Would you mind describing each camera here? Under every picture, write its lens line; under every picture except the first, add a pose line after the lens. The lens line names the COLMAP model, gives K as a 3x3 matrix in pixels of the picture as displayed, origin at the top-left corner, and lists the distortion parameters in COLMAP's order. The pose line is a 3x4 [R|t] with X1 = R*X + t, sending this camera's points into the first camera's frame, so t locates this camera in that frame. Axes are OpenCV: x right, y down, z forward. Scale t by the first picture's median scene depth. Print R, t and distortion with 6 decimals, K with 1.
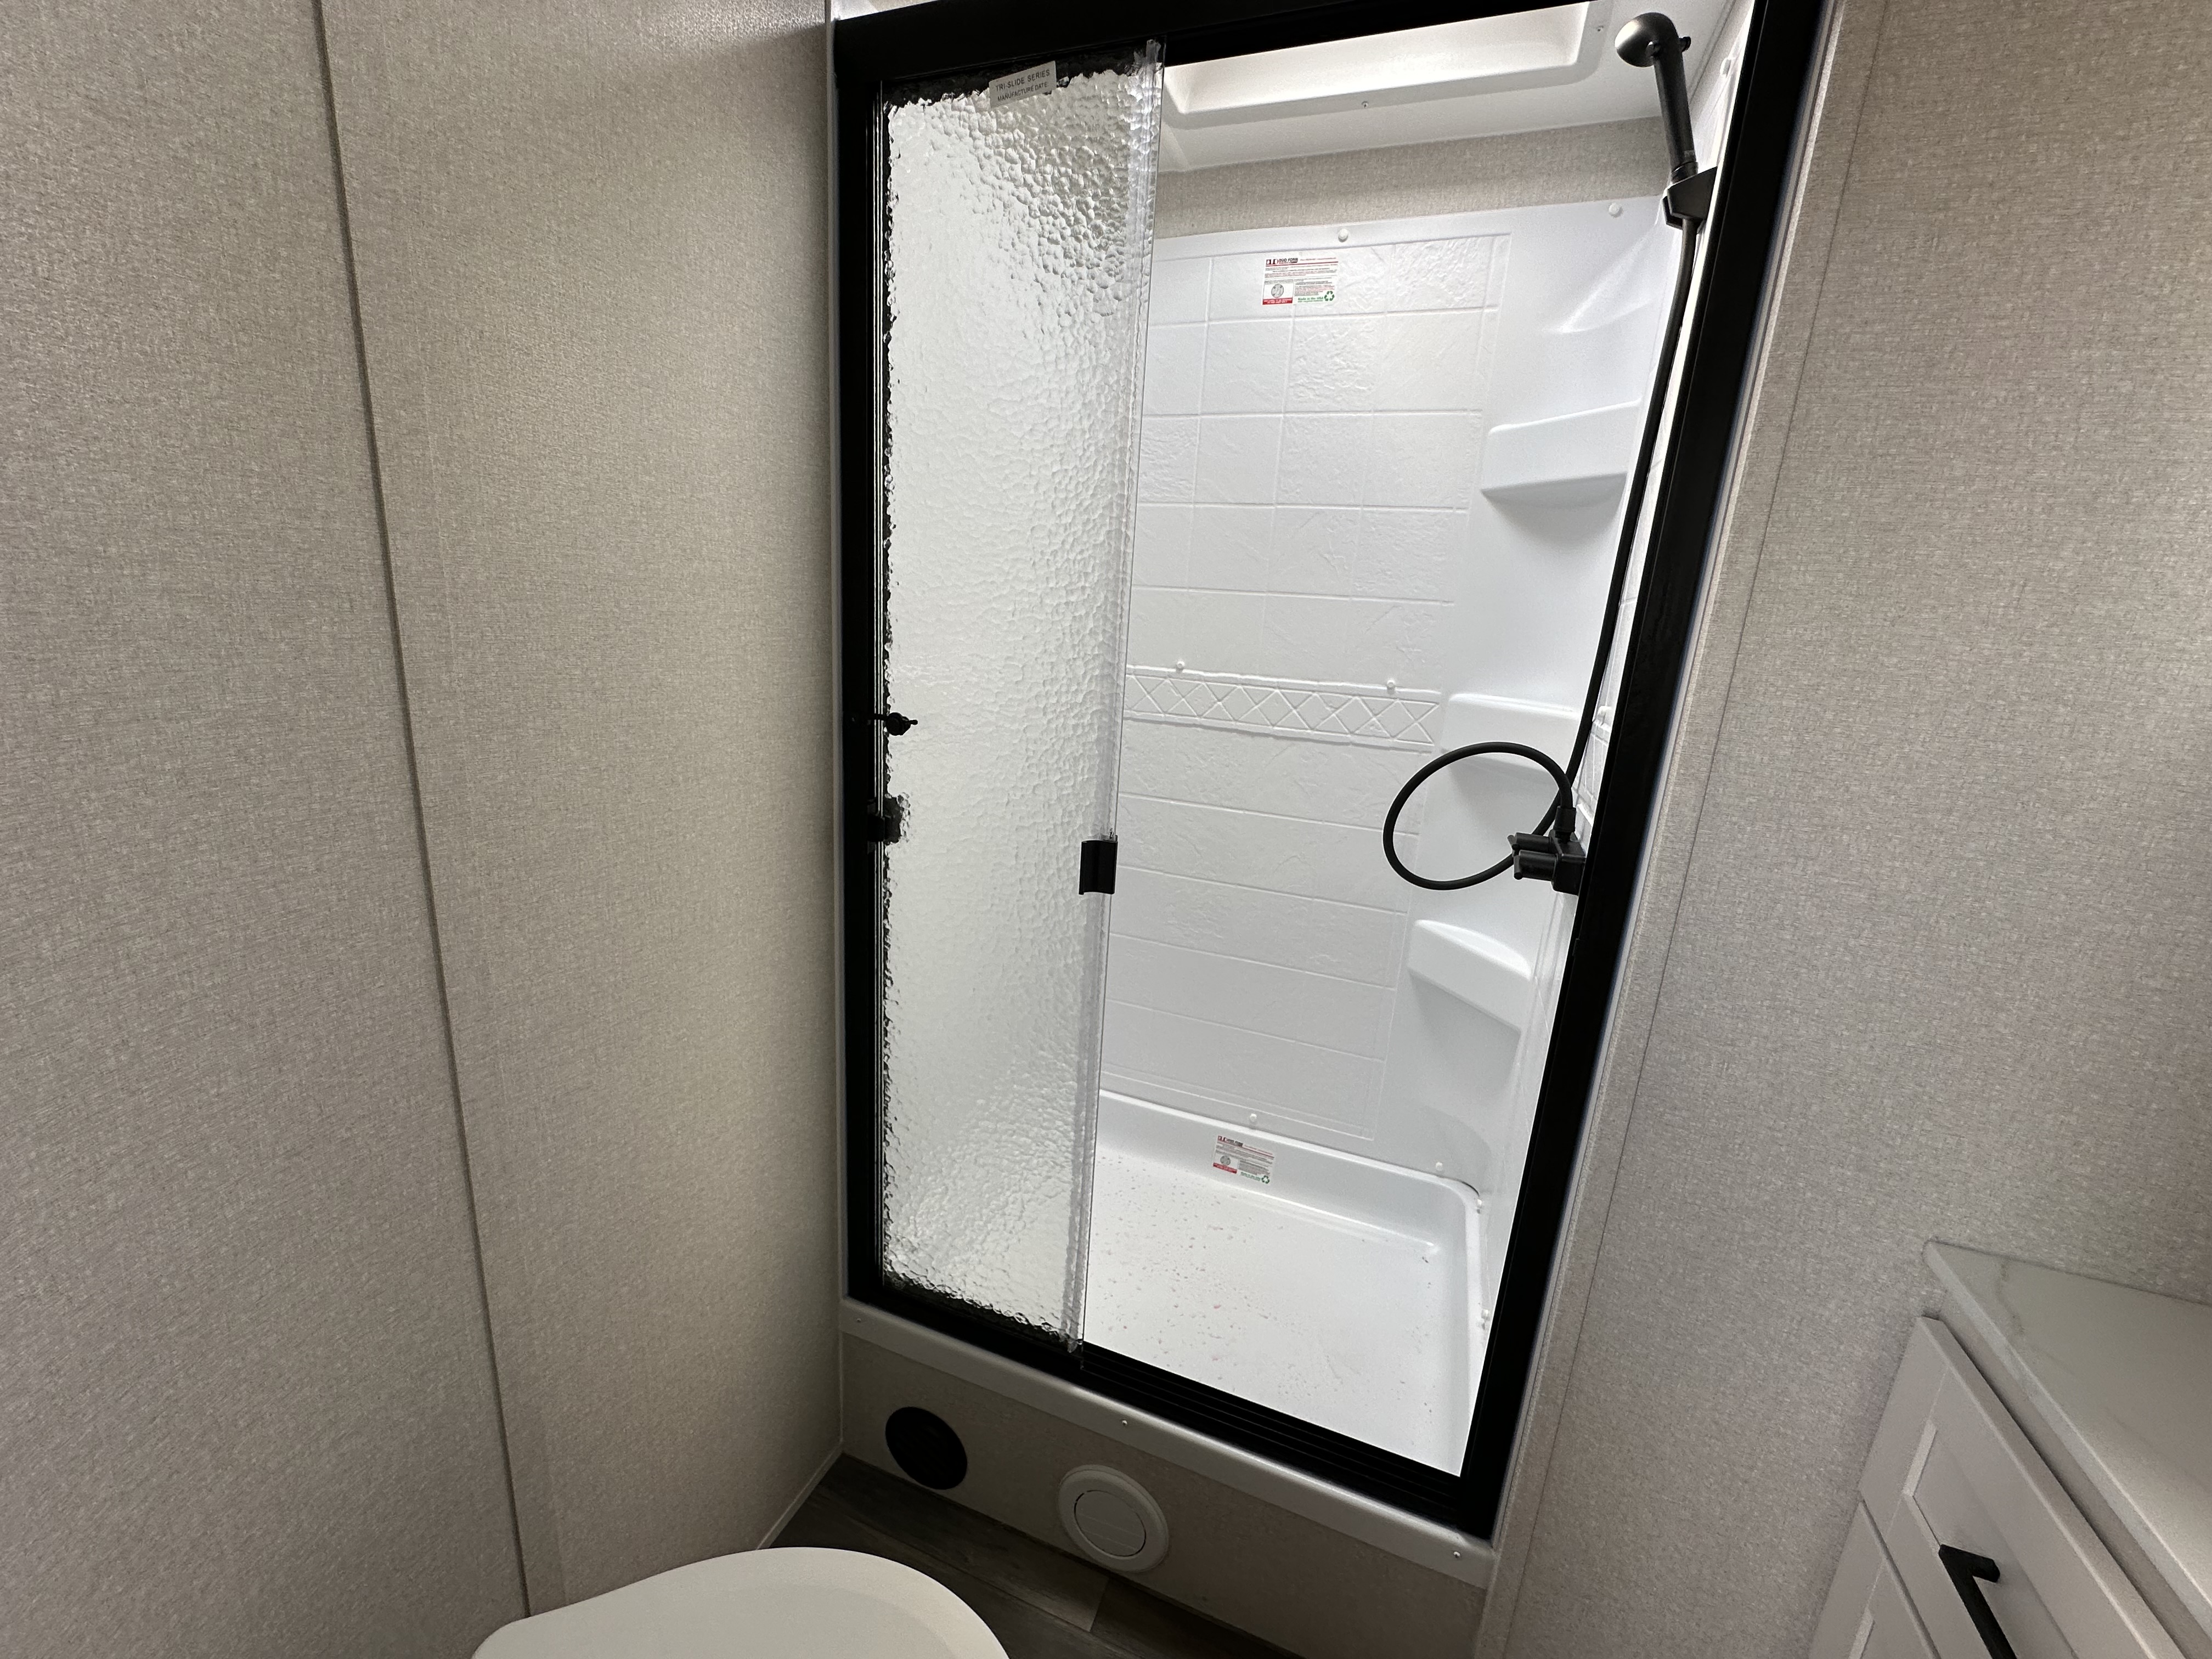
lens RADIAL K [[886.0, 0, 1104.6], [0, 886.0, 829.9], [0, 0, 1]] dist [-0.001739, 0.000546]
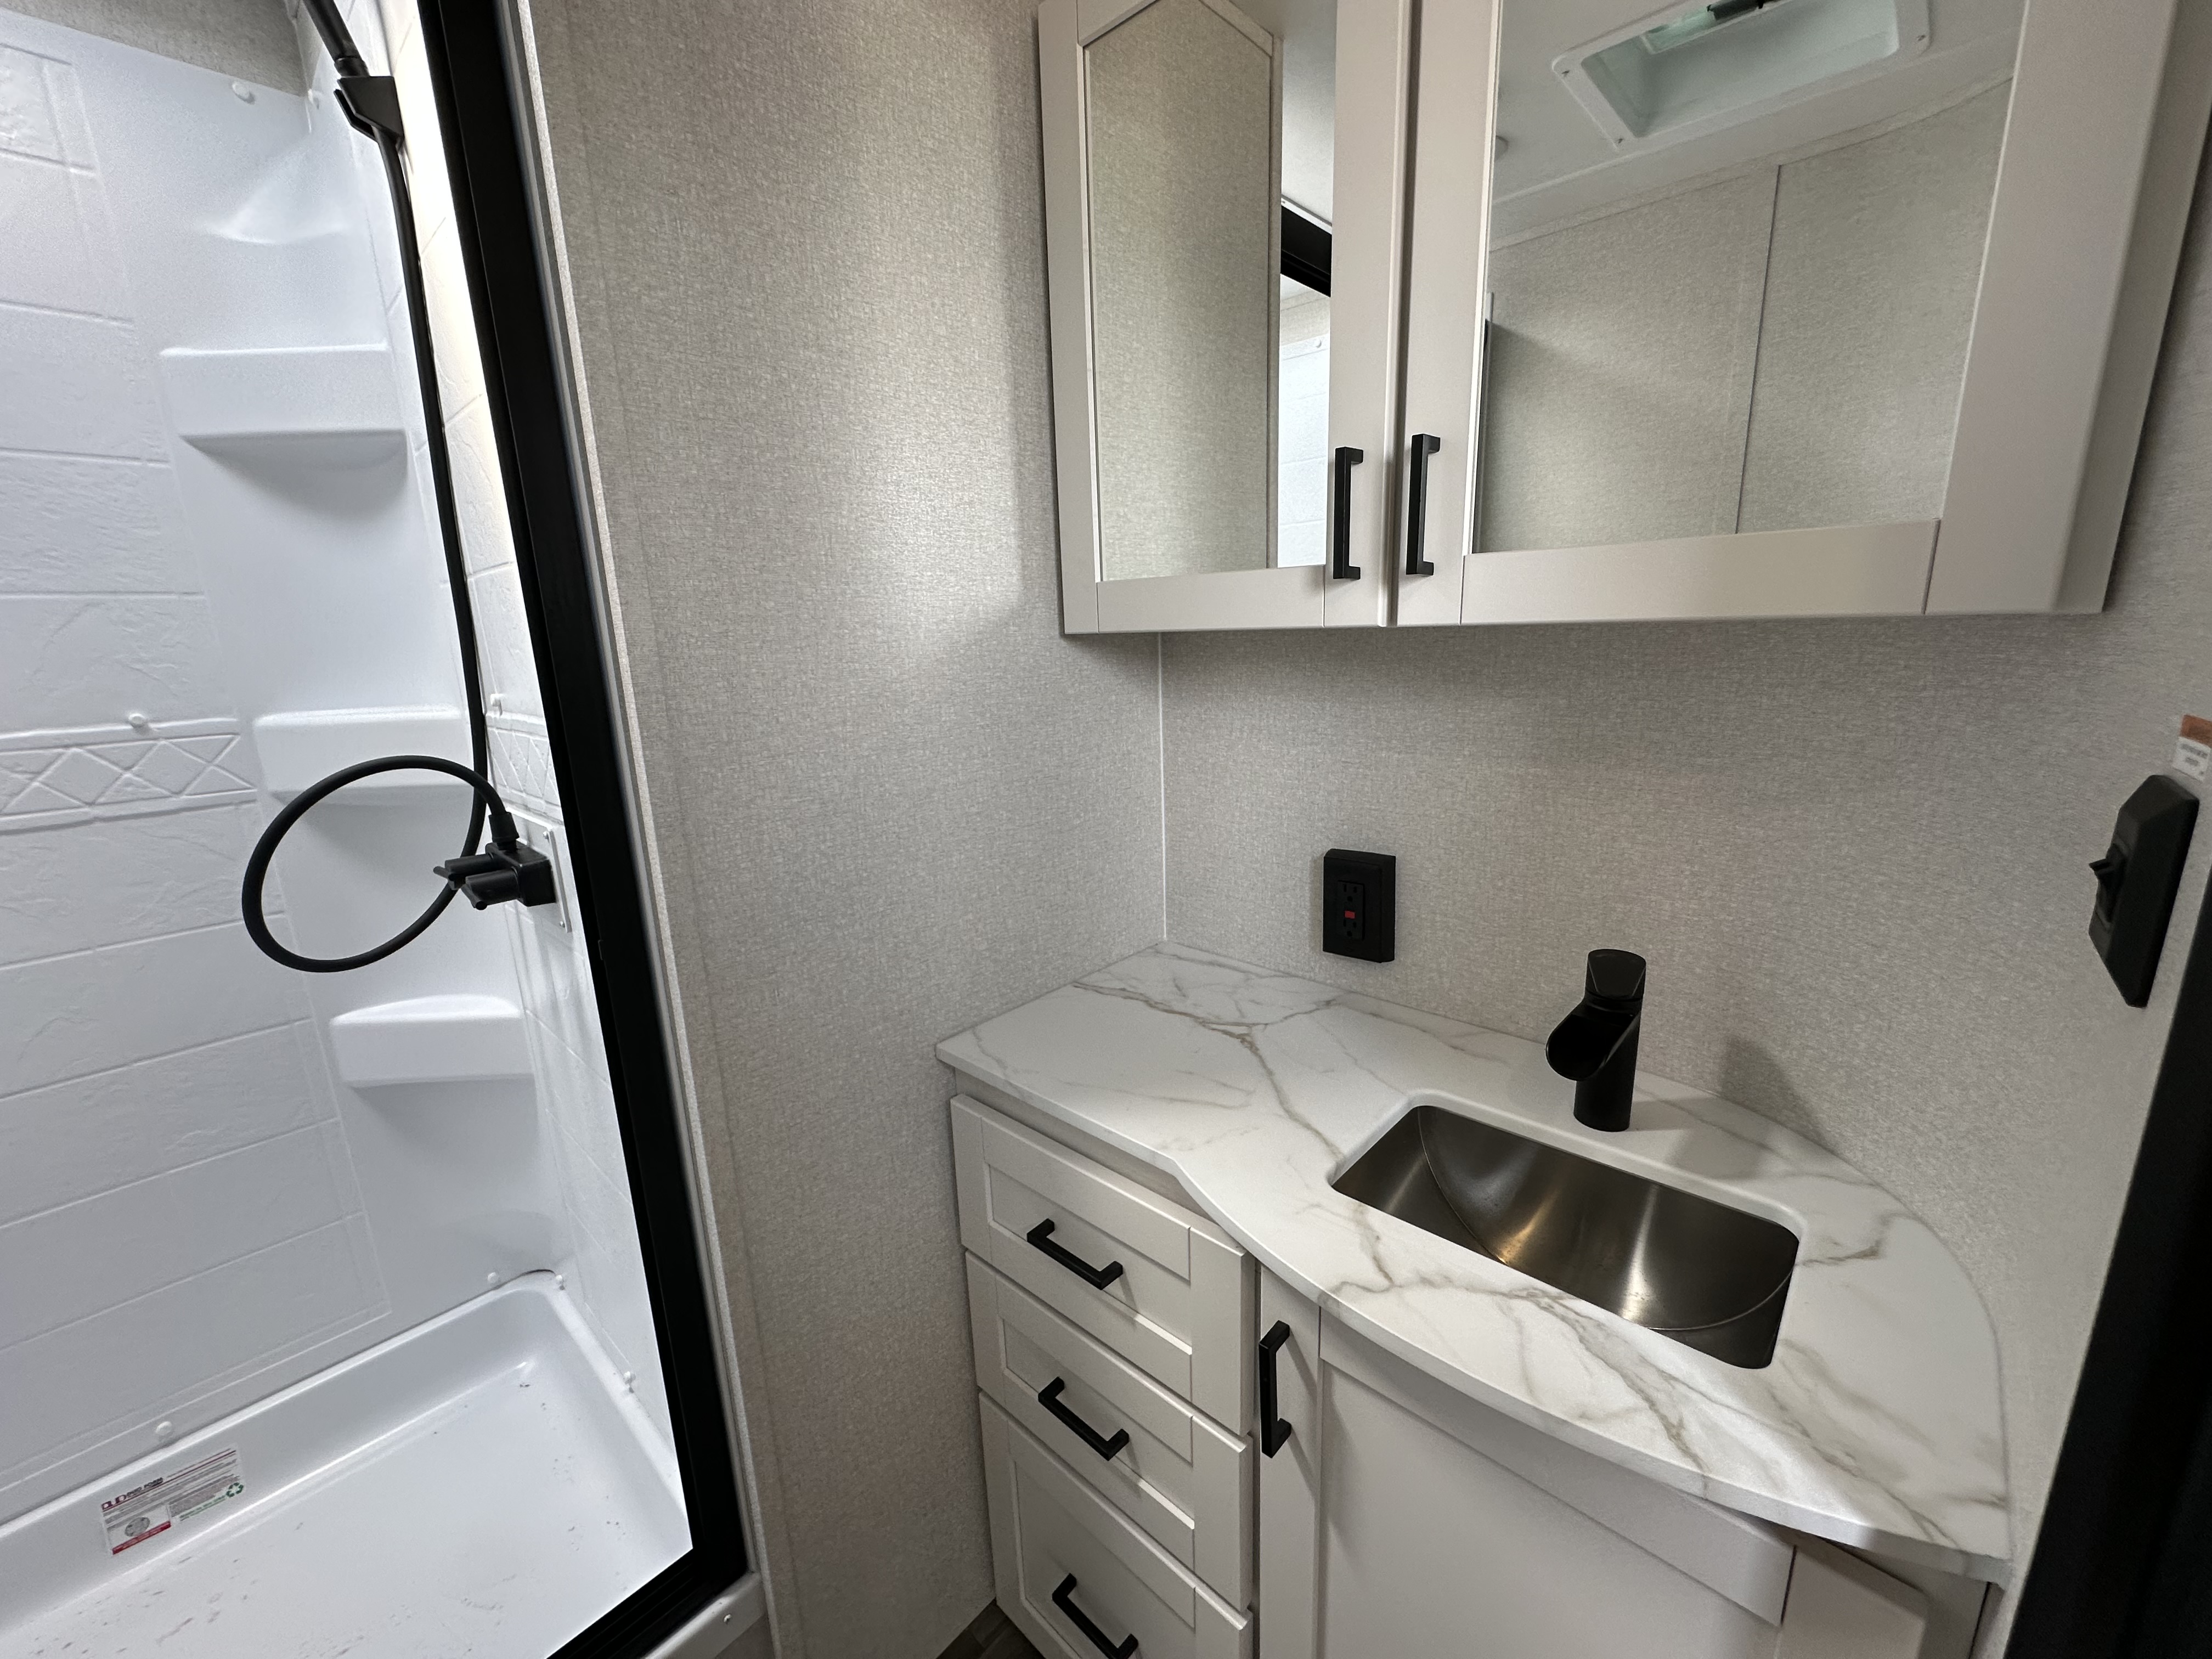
lens RADIAL K [[886.0, 0, 1102.7], [0, 886.0, 829.3], [0, 0, 1]] dist [-0.001739, 0.000546]
pose [[0.373202, -0.281248, 0.884093, -0.027985], [0.281570, 0.942331, 0.180916, -0.001431], [-0.883990, 0.181416, 0.430871, 0.101225]]
